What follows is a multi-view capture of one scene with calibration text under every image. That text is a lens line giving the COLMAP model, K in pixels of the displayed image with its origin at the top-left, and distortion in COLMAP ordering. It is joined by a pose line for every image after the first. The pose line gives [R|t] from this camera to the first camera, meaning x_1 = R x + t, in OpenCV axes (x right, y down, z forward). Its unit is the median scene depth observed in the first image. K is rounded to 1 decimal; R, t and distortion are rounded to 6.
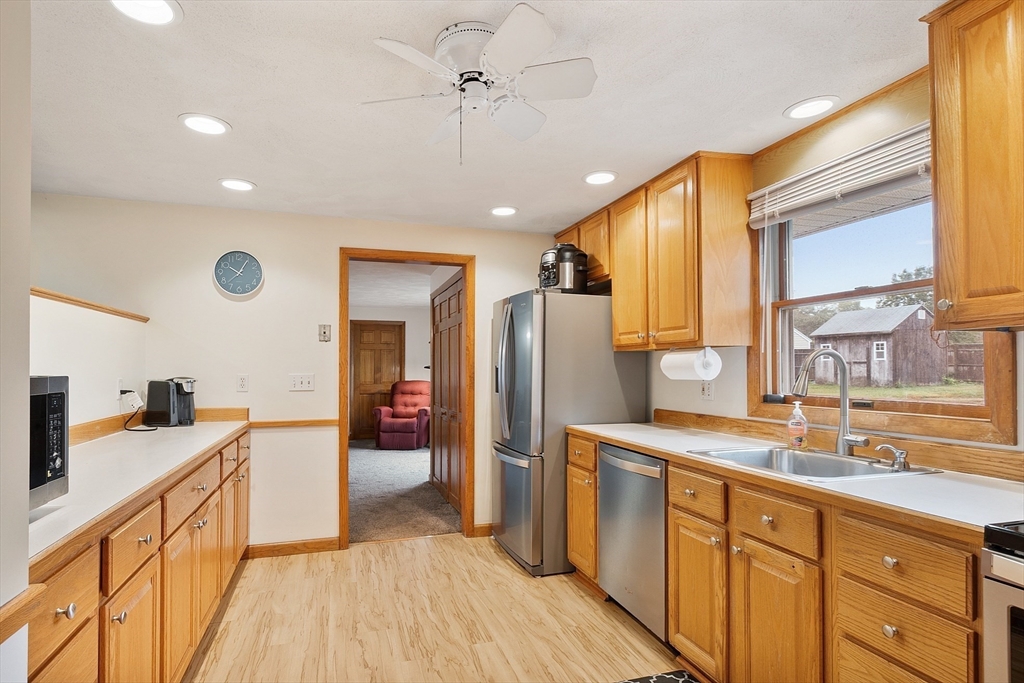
lens RADIAL K [[560.7, 0, 485.5], [0, 560.7, 365.7], [0, 0, 1]] dist [0.001046, 0.000100]
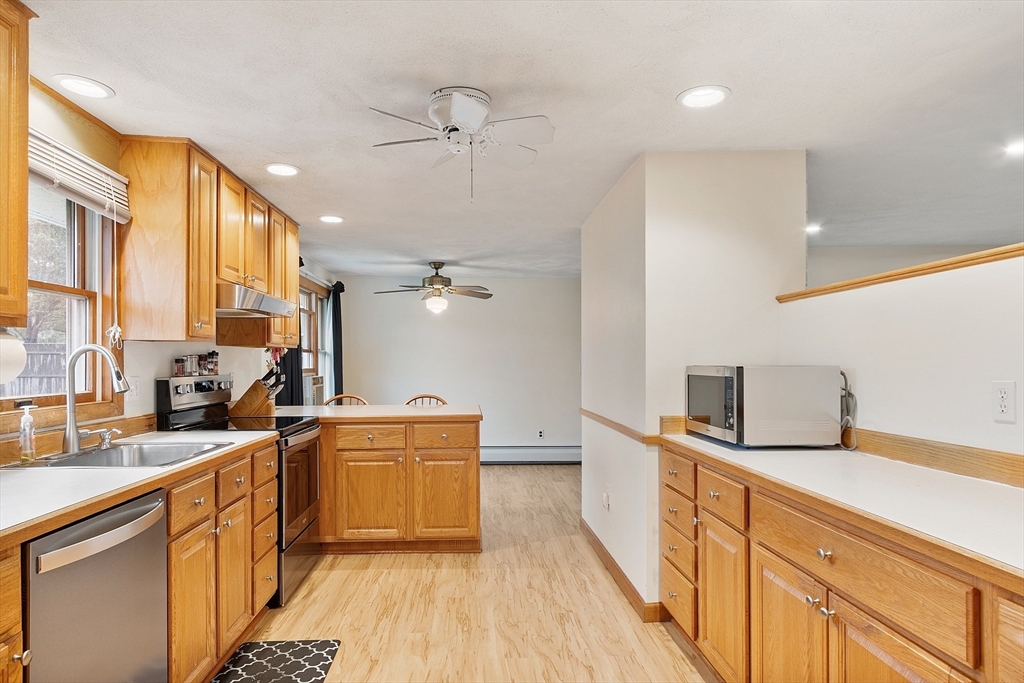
lens RADIAL K [[560.7, 0, 485.5], [0, 560.7, 365.7], [0, 0, 1]] dist [0.001046, 0.000100]
pose [[-0.968780, 0.002336, 0.247910, -0.296200], [0.002747, 0.999995, 0.001310, 0.007571], [-0.247906, 0.001950, -0.968782, 1.711911]]
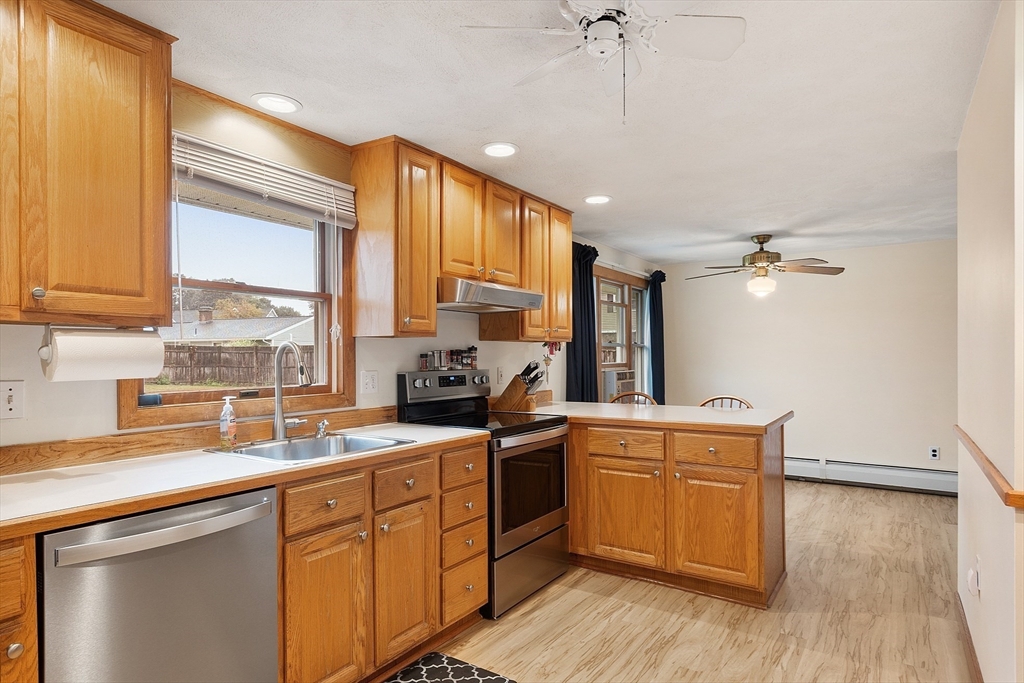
lens RADIAL K [[547.0, 0, 510.7], [0, 547.0, 362.5], [0, 0, 1]] dist [0.000727, -0.001099]
pose [[-0.643038, -0.000749, 0.765834, -0.444457], [0.003716, 0.999985, 0.004099, 0.007178], [-0.765825, 0.005482, -0.643025, 1.291785]]
